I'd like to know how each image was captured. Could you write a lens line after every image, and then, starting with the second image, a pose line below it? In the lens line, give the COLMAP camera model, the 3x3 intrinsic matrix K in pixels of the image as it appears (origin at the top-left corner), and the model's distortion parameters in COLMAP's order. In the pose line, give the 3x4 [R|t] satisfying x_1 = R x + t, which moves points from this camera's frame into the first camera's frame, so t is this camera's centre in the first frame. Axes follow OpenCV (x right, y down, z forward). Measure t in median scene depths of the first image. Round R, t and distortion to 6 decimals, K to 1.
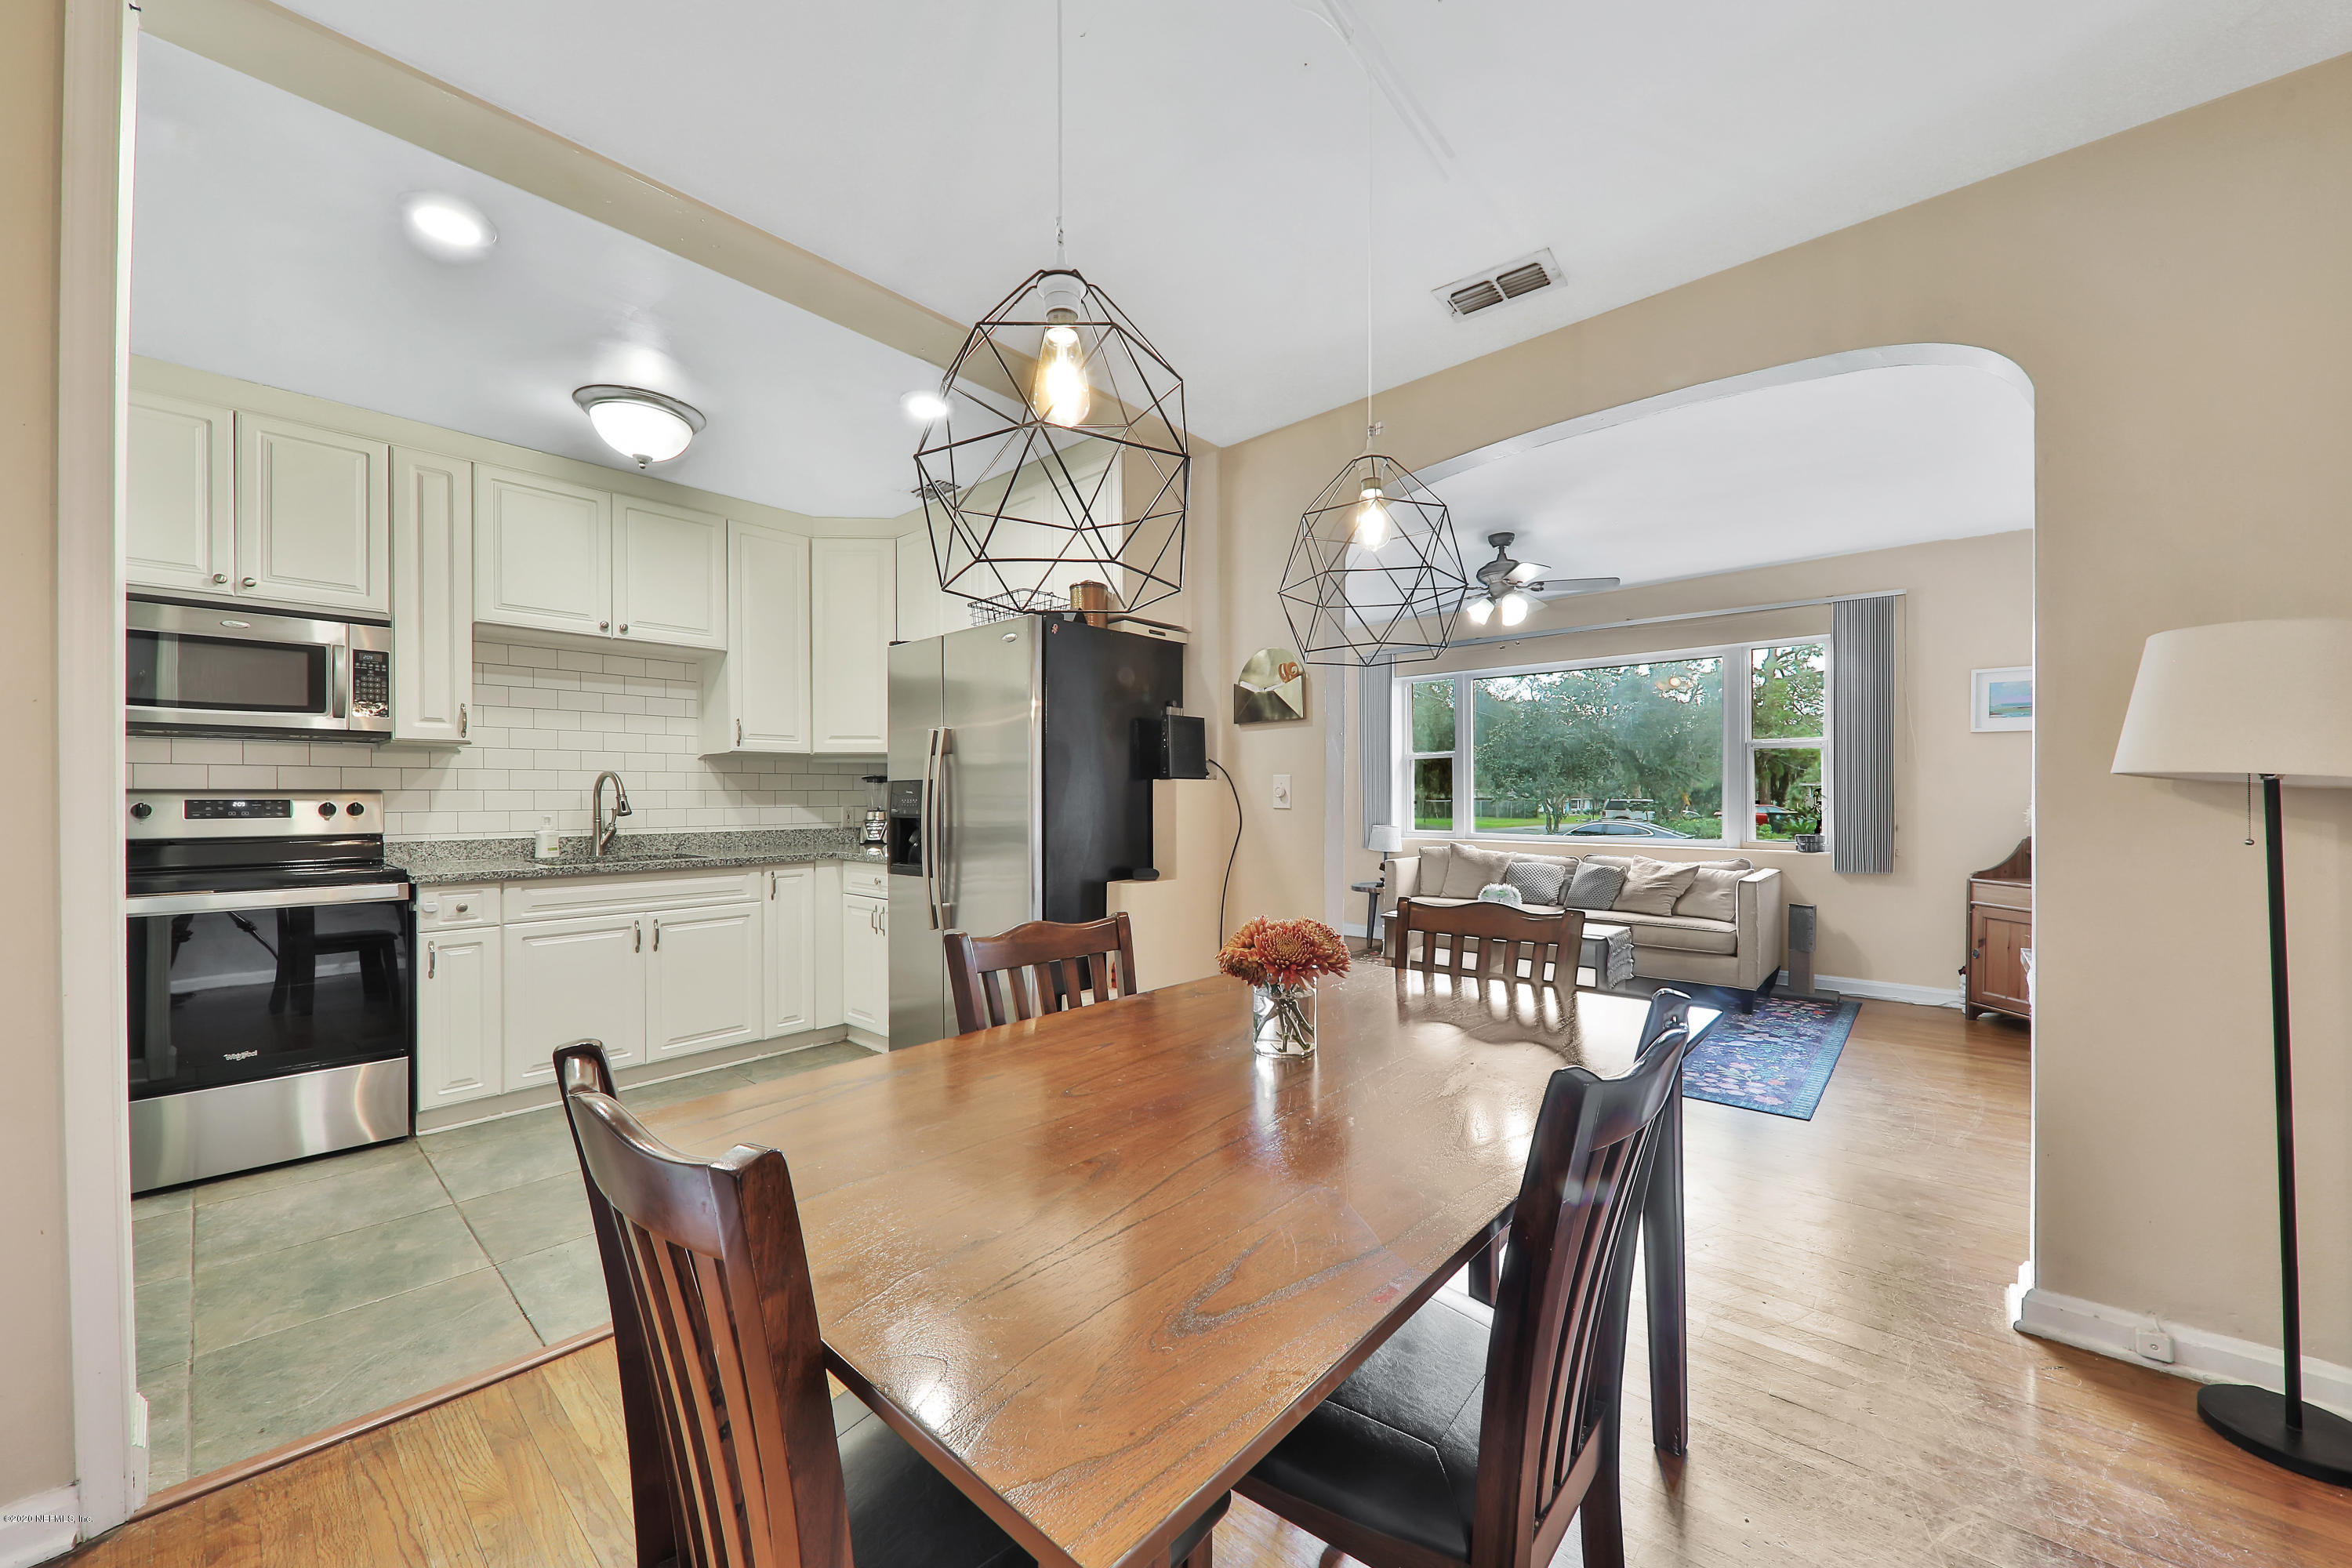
lens RADIAL K [[882.5, 0, 1169.2], [0, 882.5, 800.1], [0, 0, 1]] dist [0.002475, -0.000409]
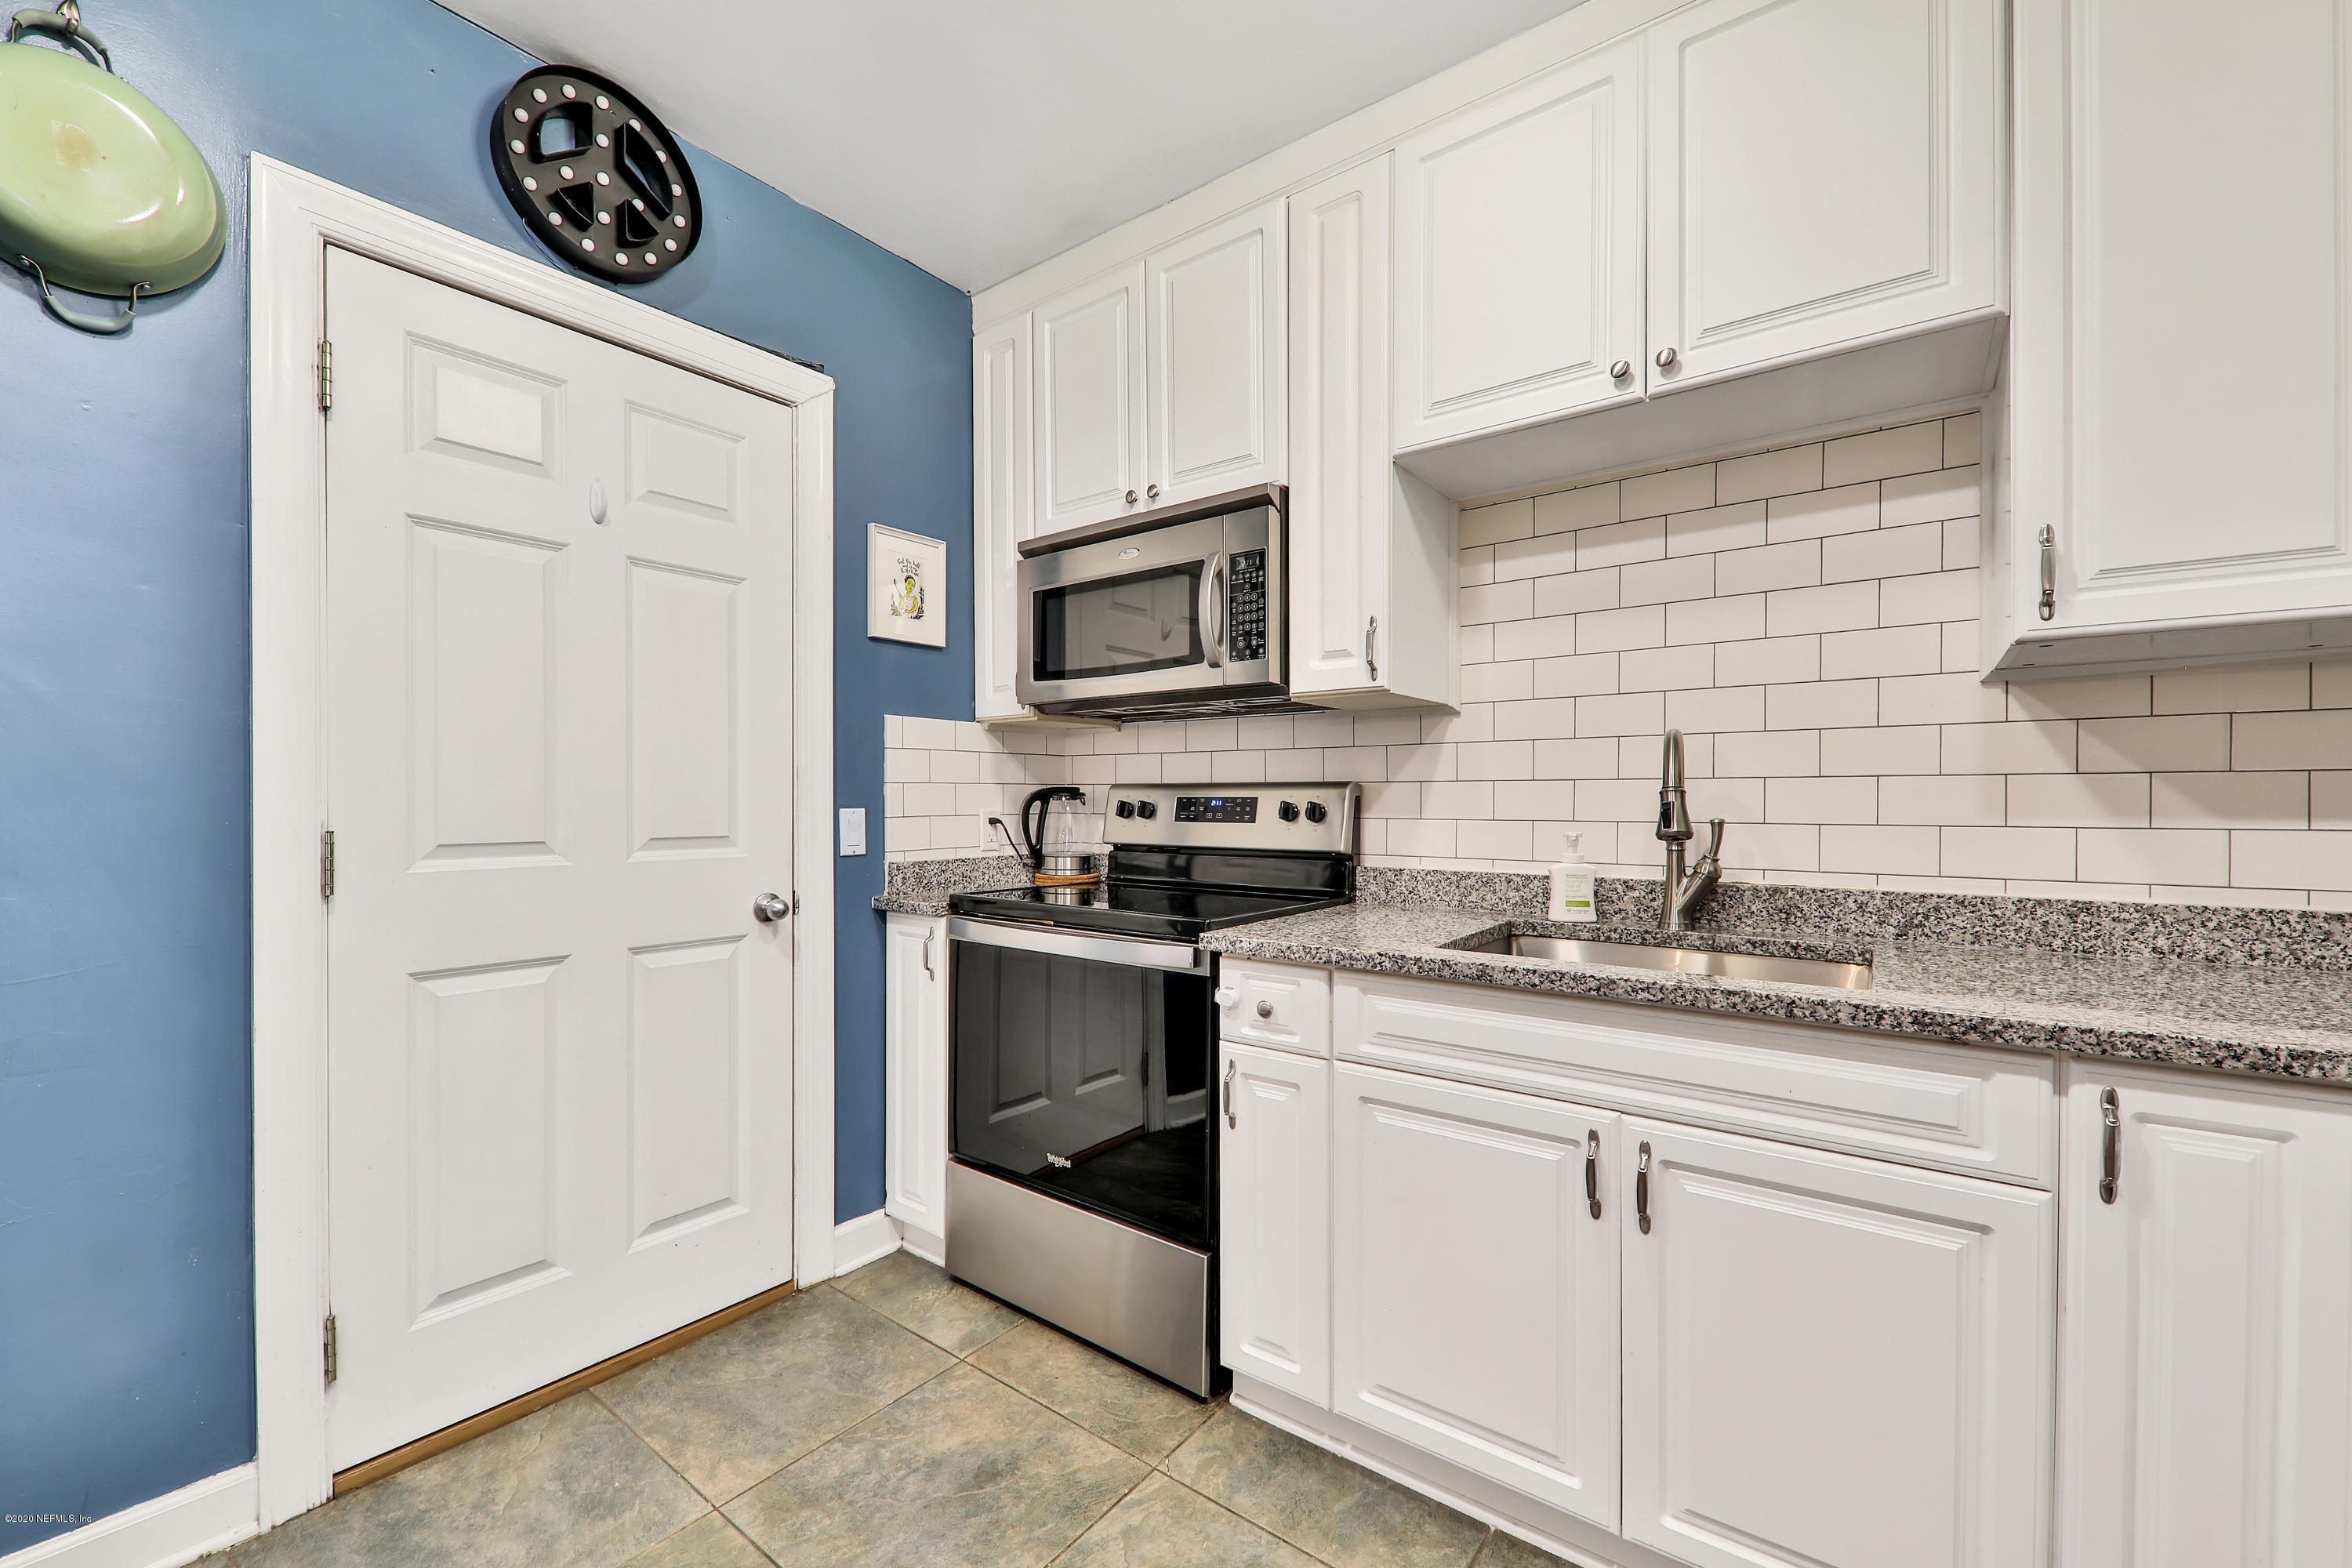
lens RADIAL K [[966.8, 0, 1178.9], [0, 966.8, 805.6], [0, 0, 1]] dist [0.008458, -0.000928]
pose [[0.084452, 0.010732, -0.996370, -0.231205], [-0.003920, 0.999938, 0.010438, -0.001749], [0.996420, 0.003024, 0.084489, 0.841269]]
